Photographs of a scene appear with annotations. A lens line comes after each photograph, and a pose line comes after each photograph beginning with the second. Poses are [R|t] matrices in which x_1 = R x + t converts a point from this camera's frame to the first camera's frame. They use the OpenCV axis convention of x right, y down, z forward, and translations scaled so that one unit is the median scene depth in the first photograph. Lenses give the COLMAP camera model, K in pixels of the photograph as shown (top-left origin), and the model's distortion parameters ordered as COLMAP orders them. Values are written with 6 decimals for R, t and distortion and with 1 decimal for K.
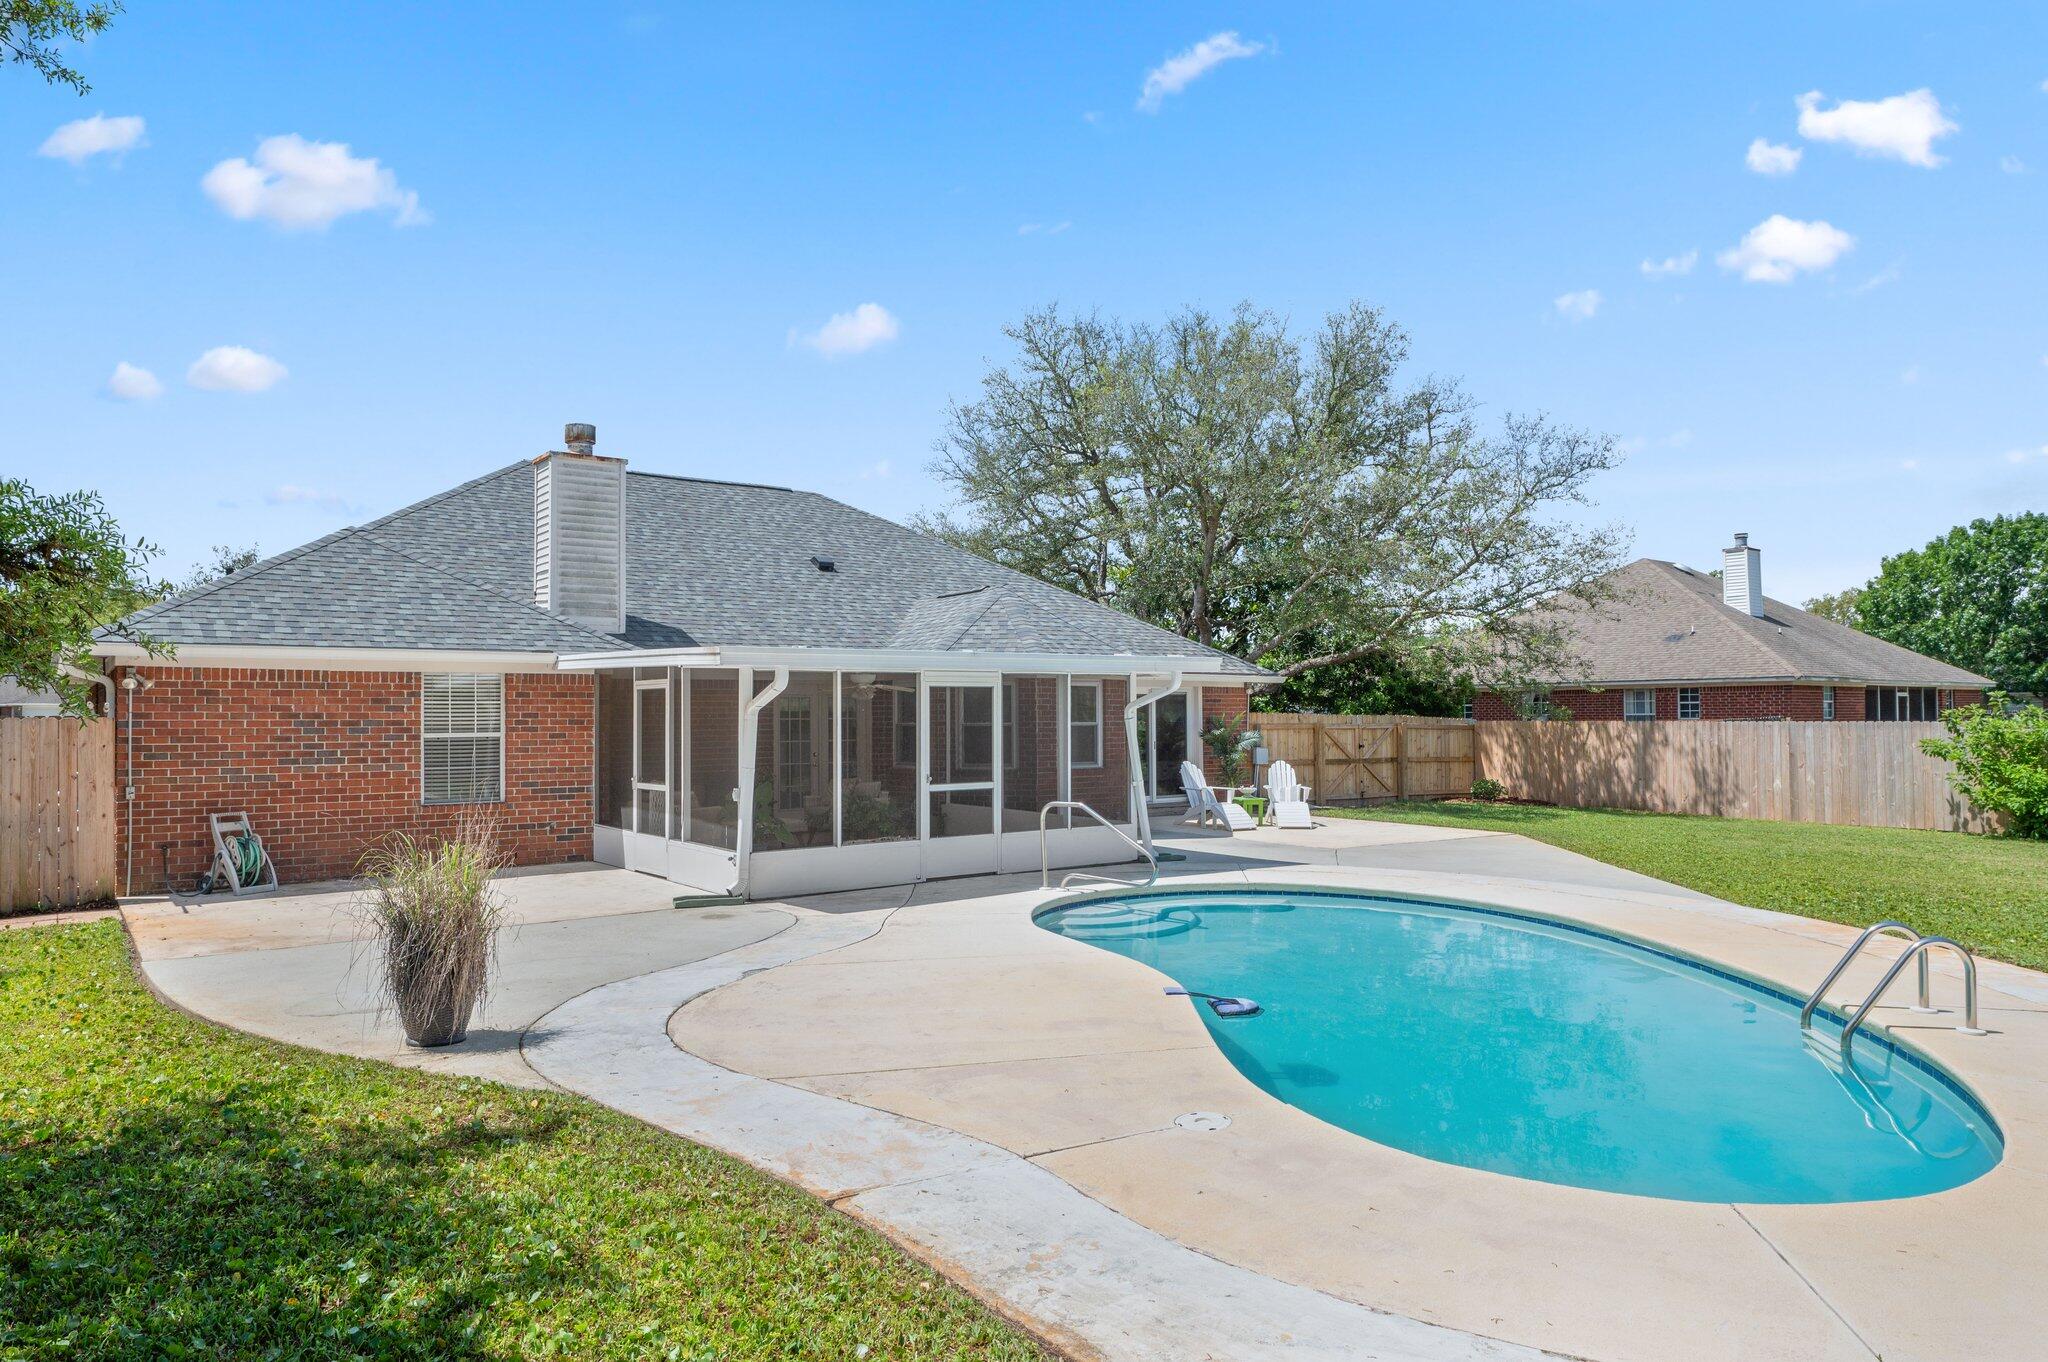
lens RADIAL K [[1358.1, 0, 1020.7], [0, 1358.1, 681.7], [0, 0, 1]] dist [-0.004498, 0.000816]
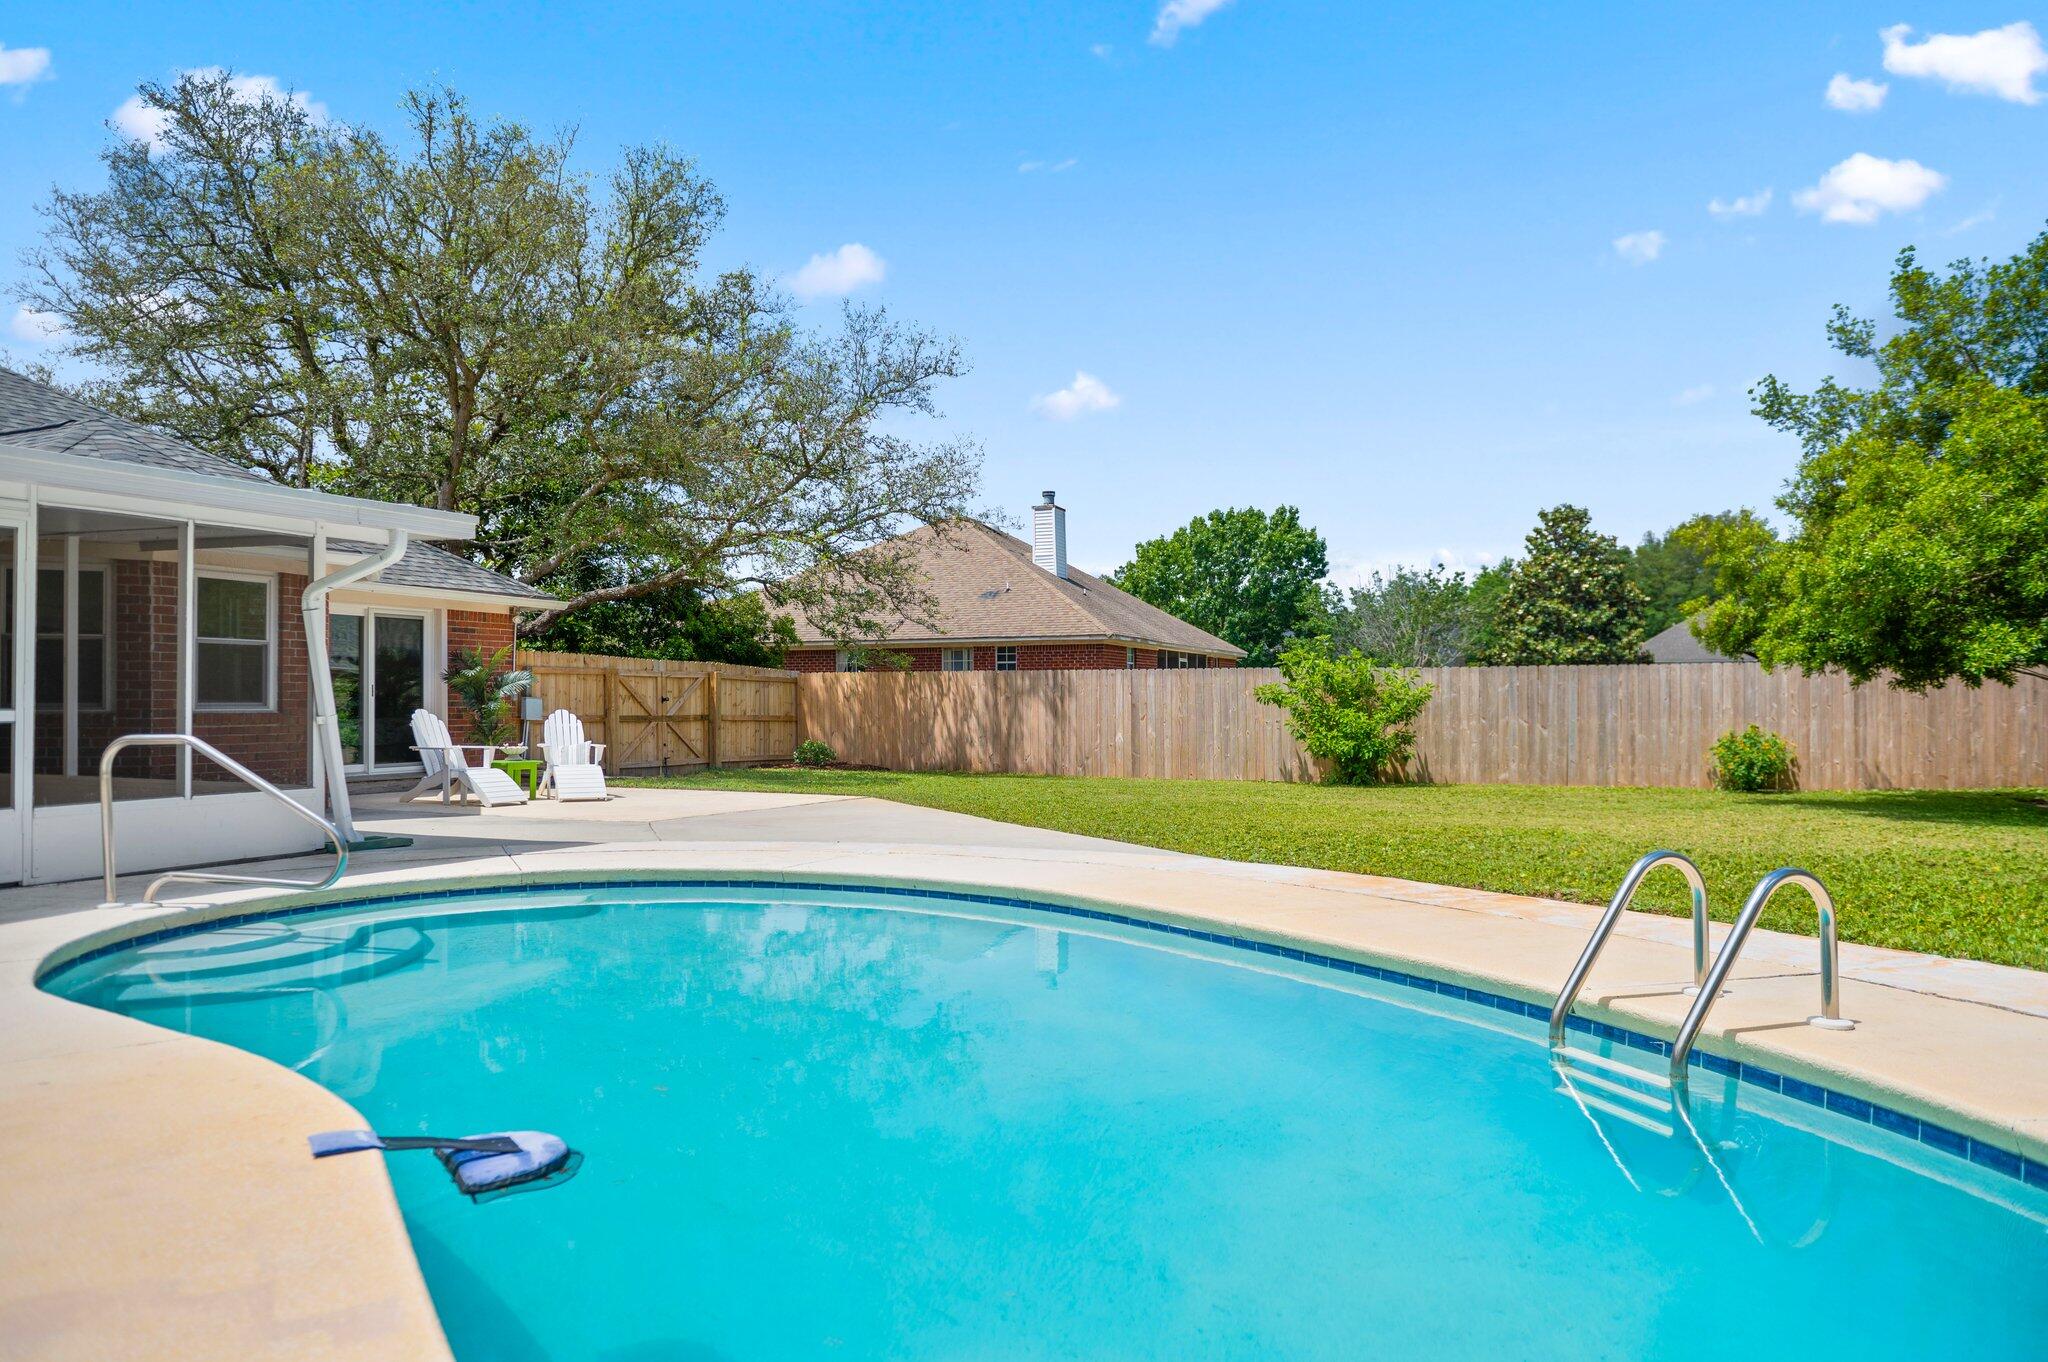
lens RADIAL K [[1373.5, 0, 1021.9], [0, 1373.5, 677.2], [0, 0, 1]] dist [-0.009711, -0.002986]
pose [[0.864638, 0.010628, 0.502283, 0.031548], [-0.009900, 0.999943, -0.004116, 0.036340], [-0.502298, -0.001413, 0.864694, 0.214563]]
